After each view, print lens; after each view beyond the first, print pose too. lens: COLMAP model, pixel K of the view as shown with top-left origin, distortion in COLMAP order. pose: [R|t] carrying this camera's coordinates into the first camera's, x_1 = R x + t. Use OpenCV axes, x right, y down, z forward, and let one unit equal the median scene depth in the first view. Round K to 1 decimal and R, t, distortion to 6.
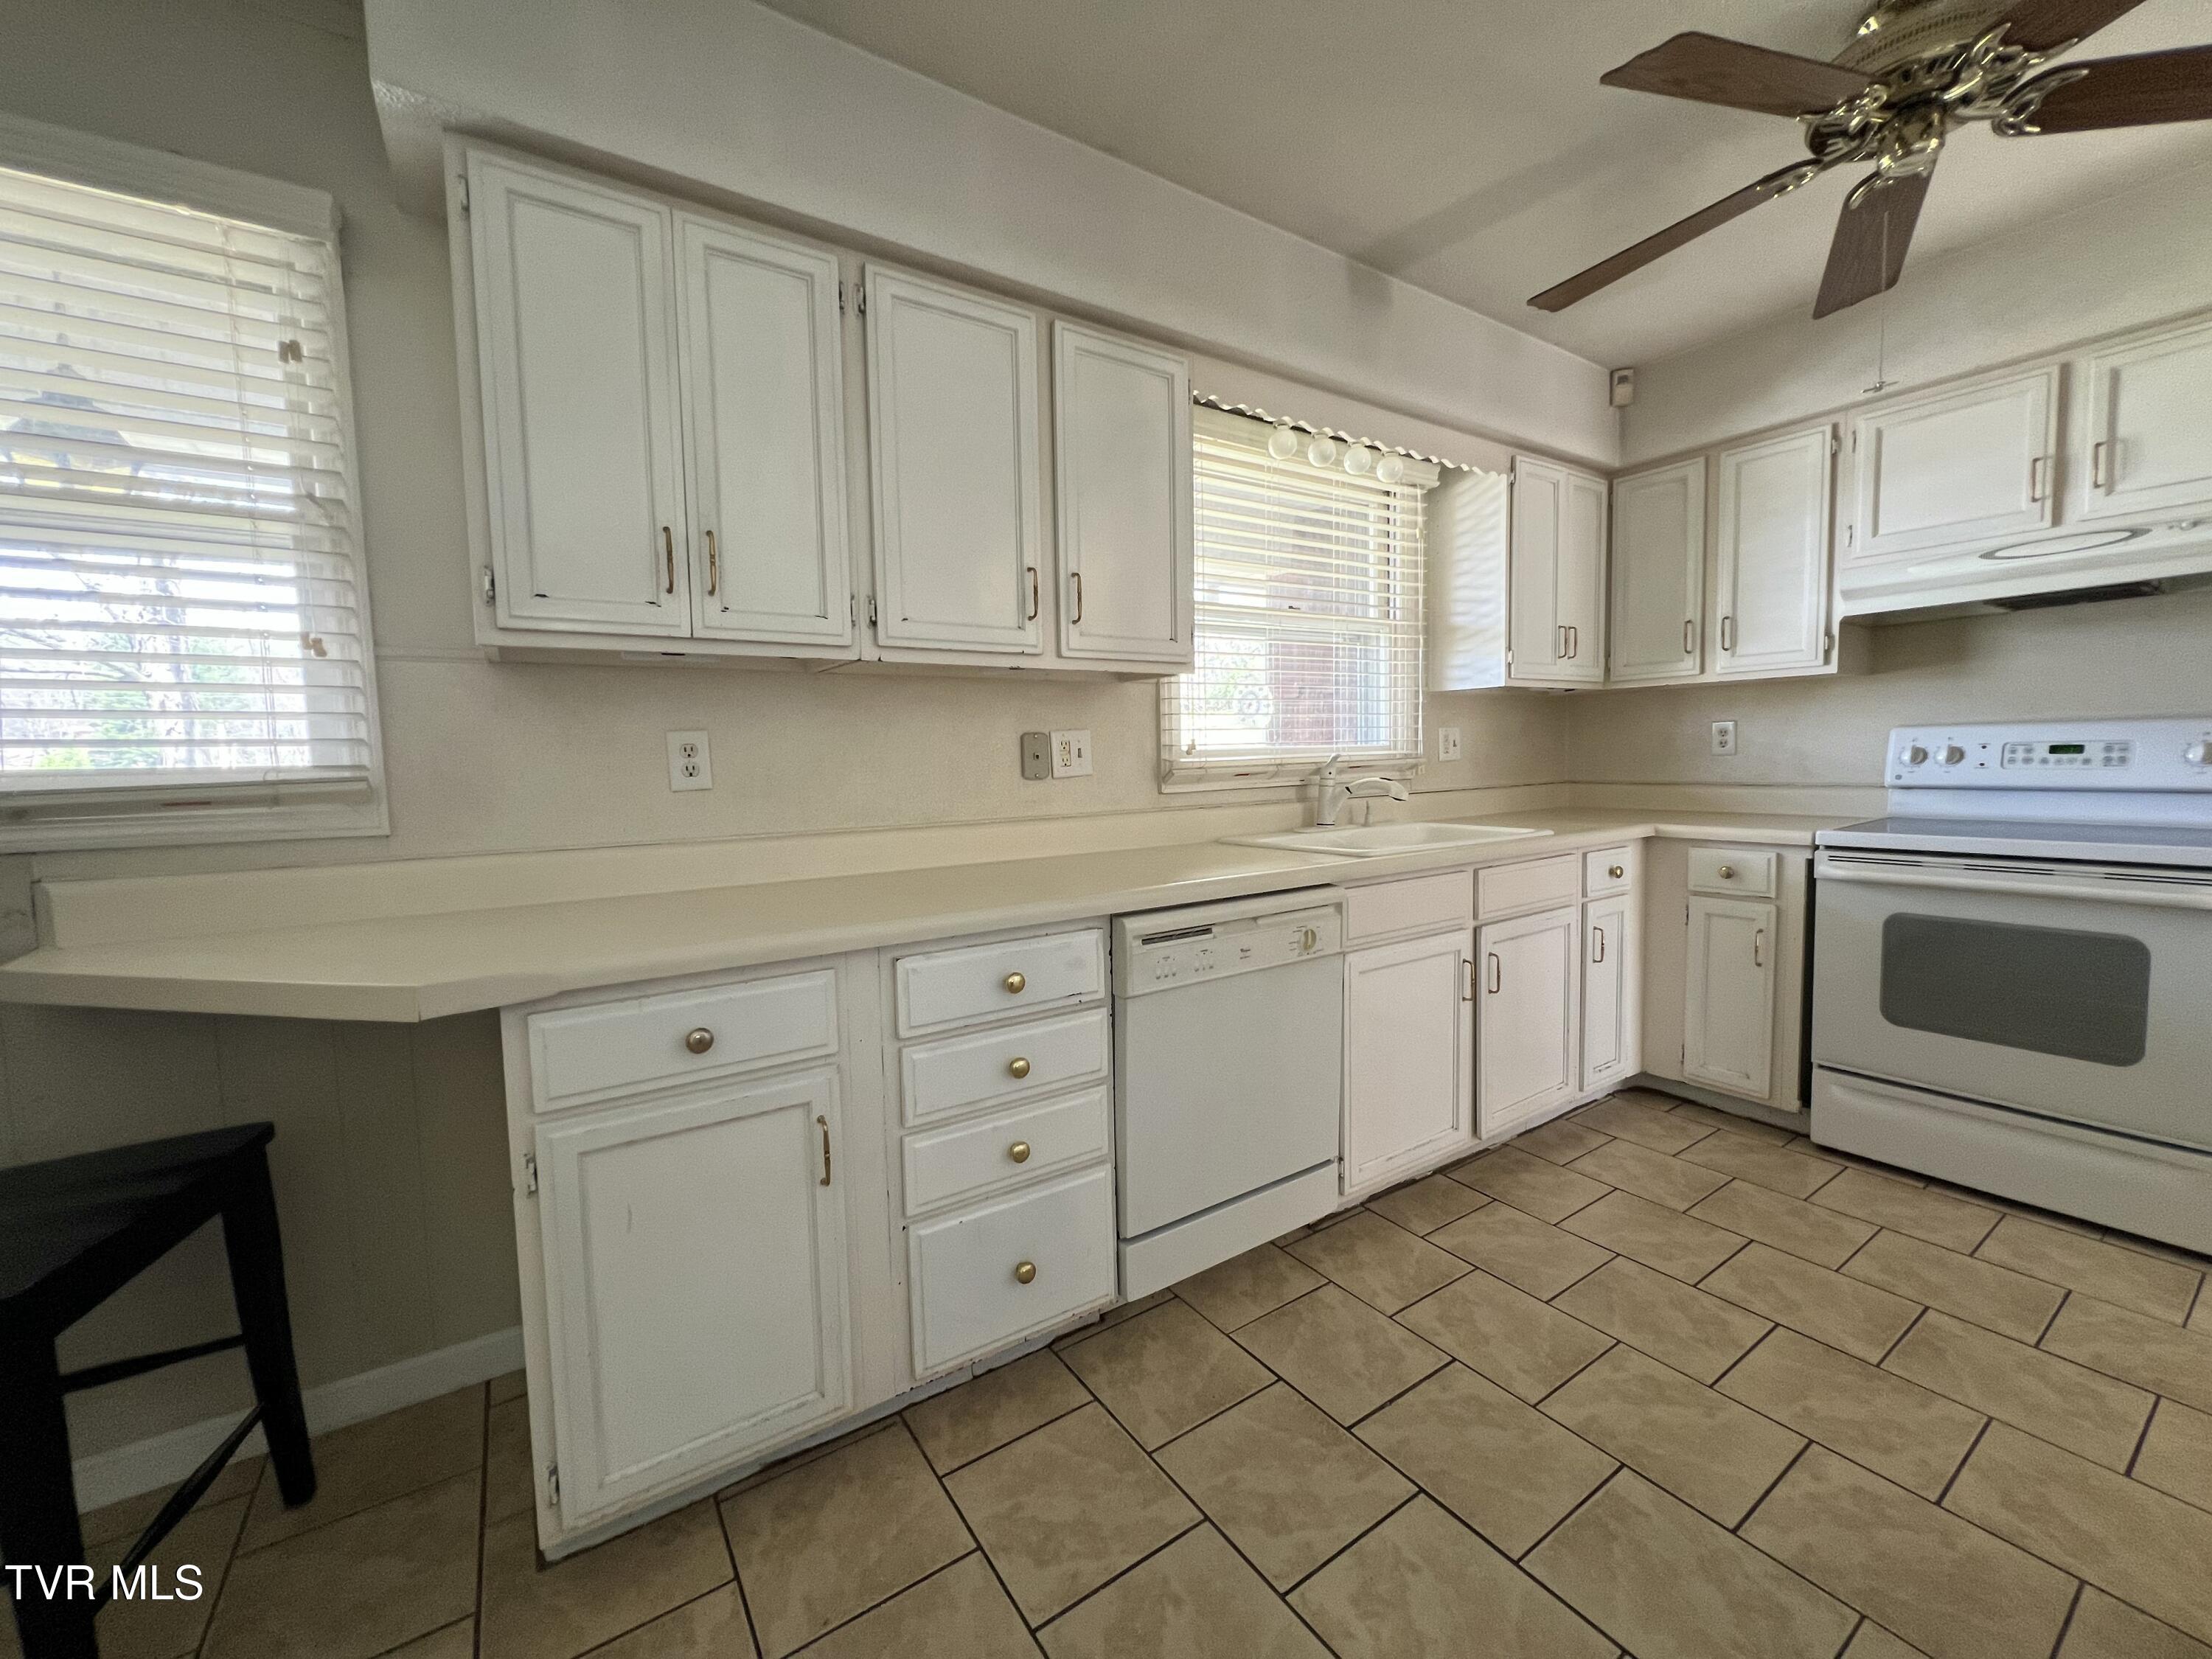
lens RADIAL K [[881.7, 0, 1101.8], [0, 881.7, 822.9], [0, 0, 1]] dist [-0.001763, 0.000061]
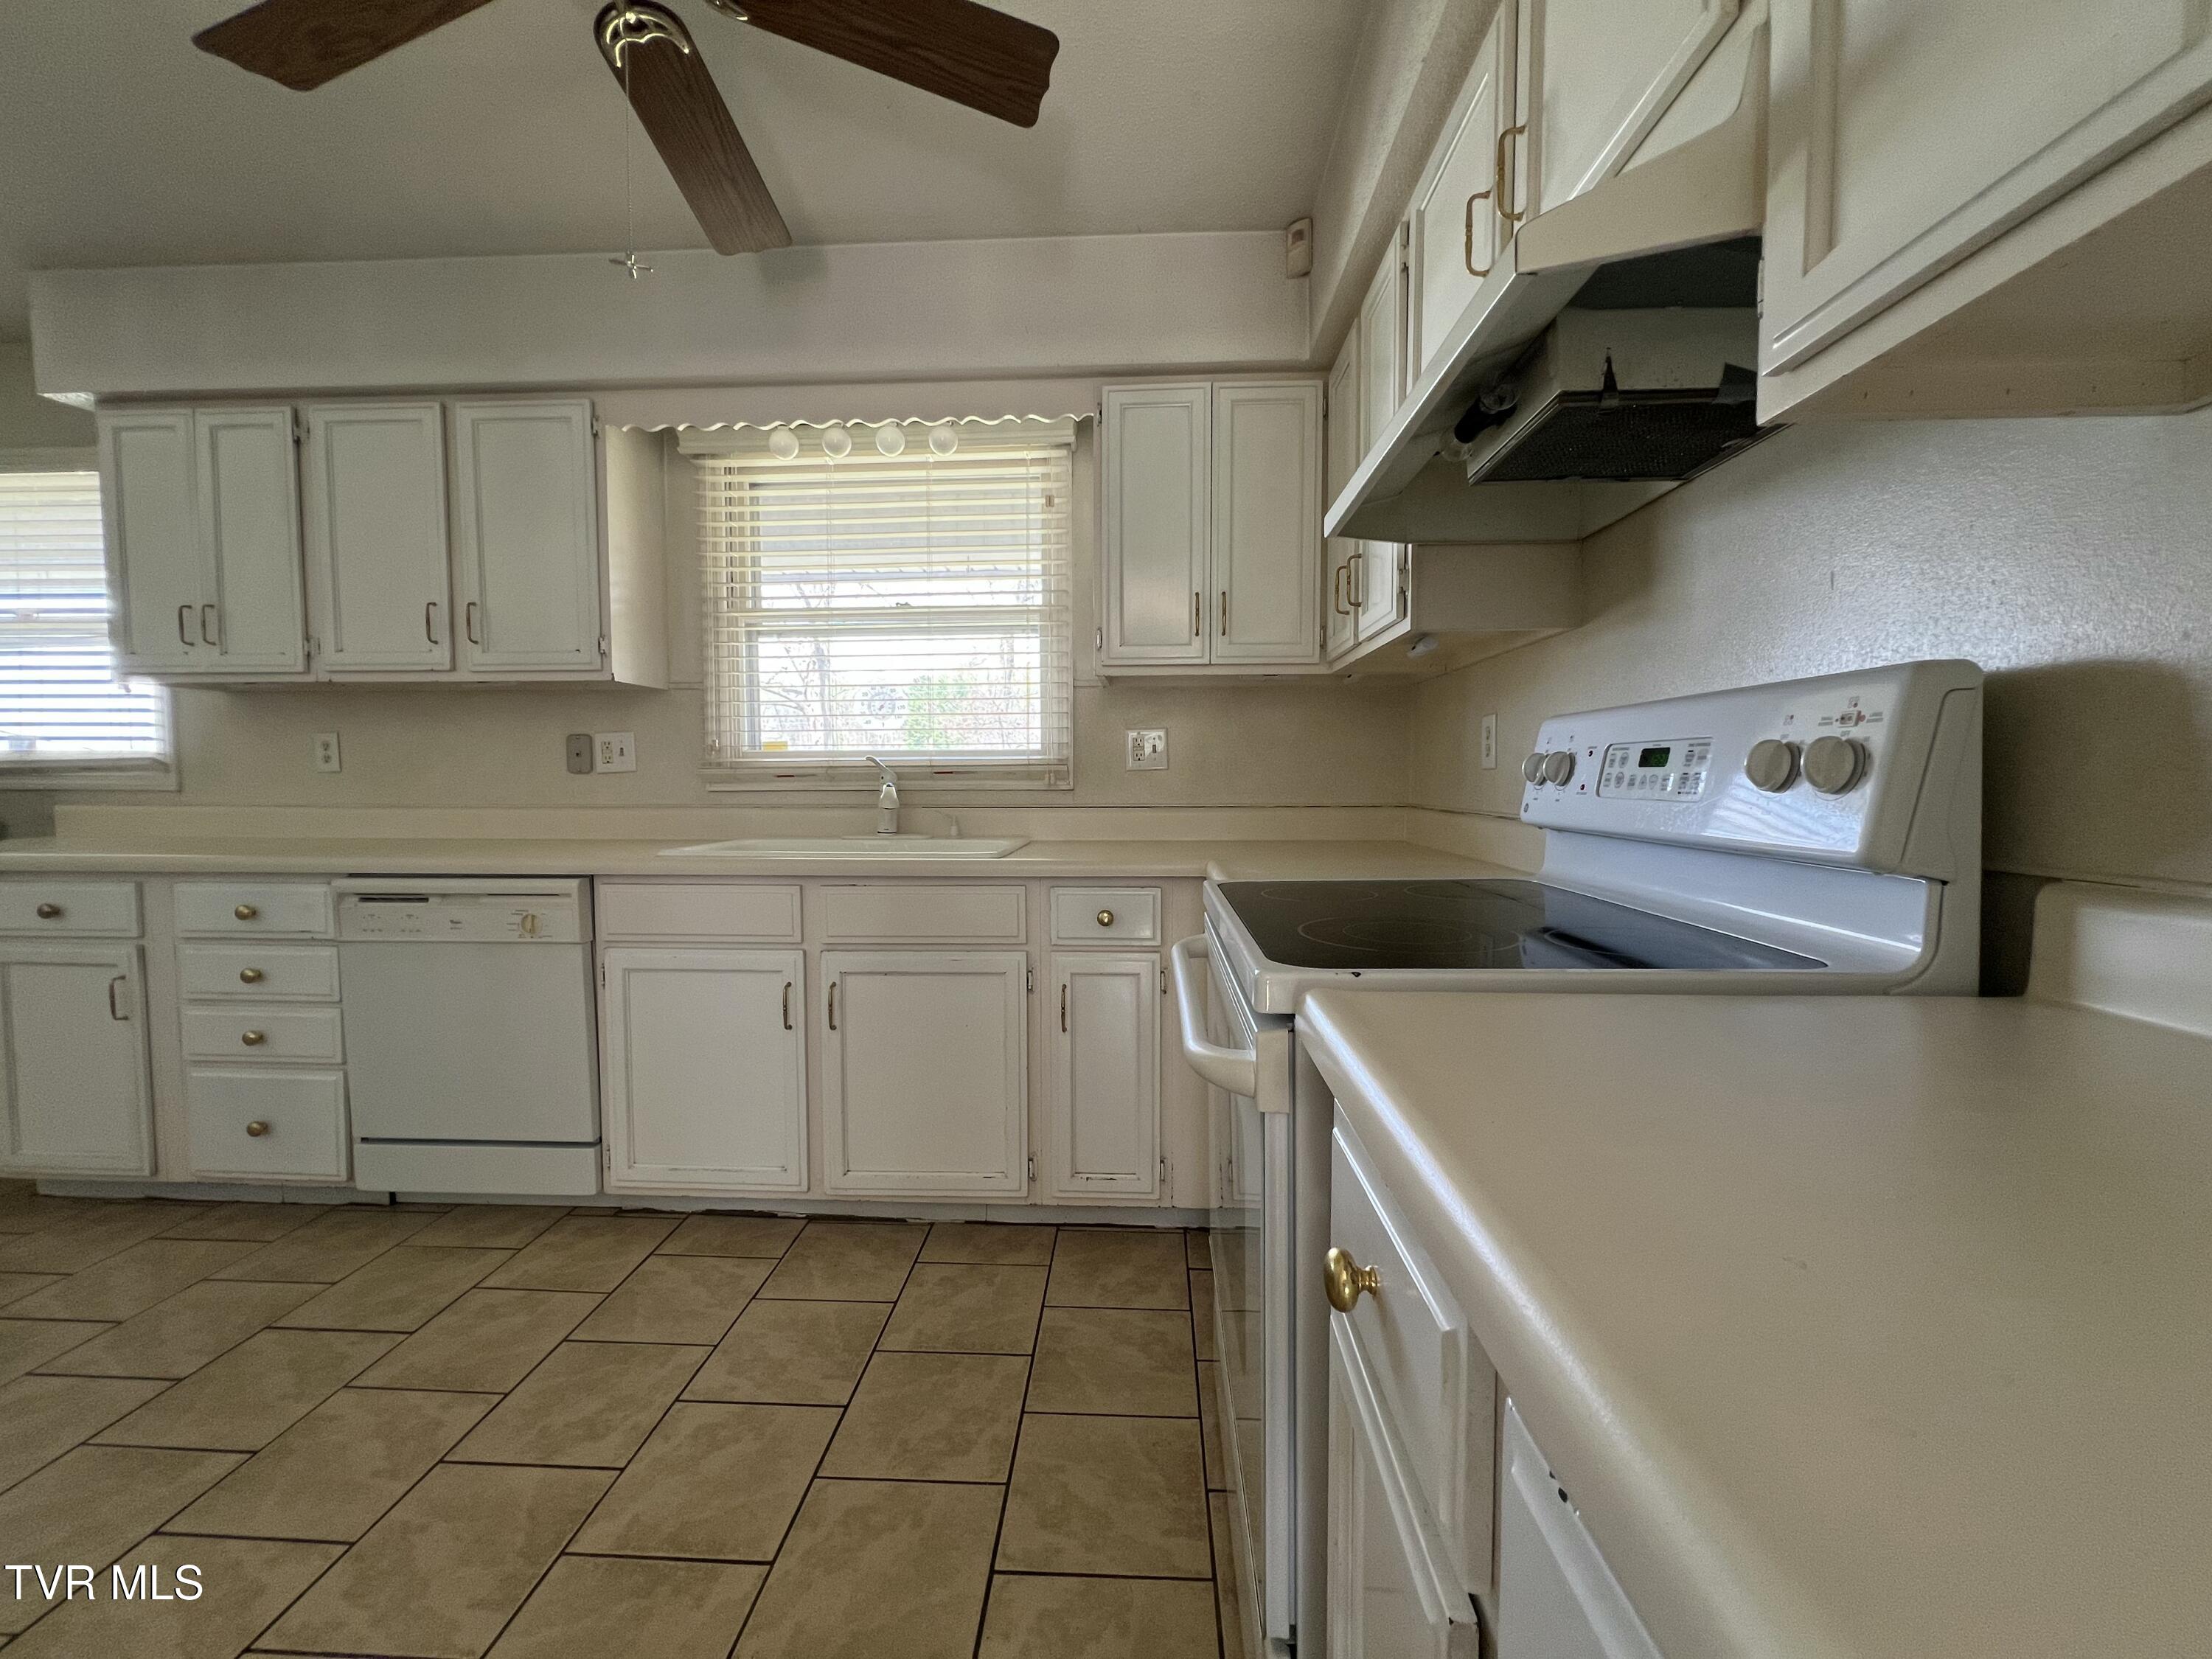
lens RADIAL K [[881.7, 0, 1101.8], [0, 881.7, 822.9], [0, 0, 1]] dist [-0.001763, 0.000061]
pose [[0.802711, 0.054003, -0.593918, 1.448004], [-0.063571, 0.997966, 0.004822, -0.040047], [0.592971, 0.033885, 0.804511, 0.556566]]
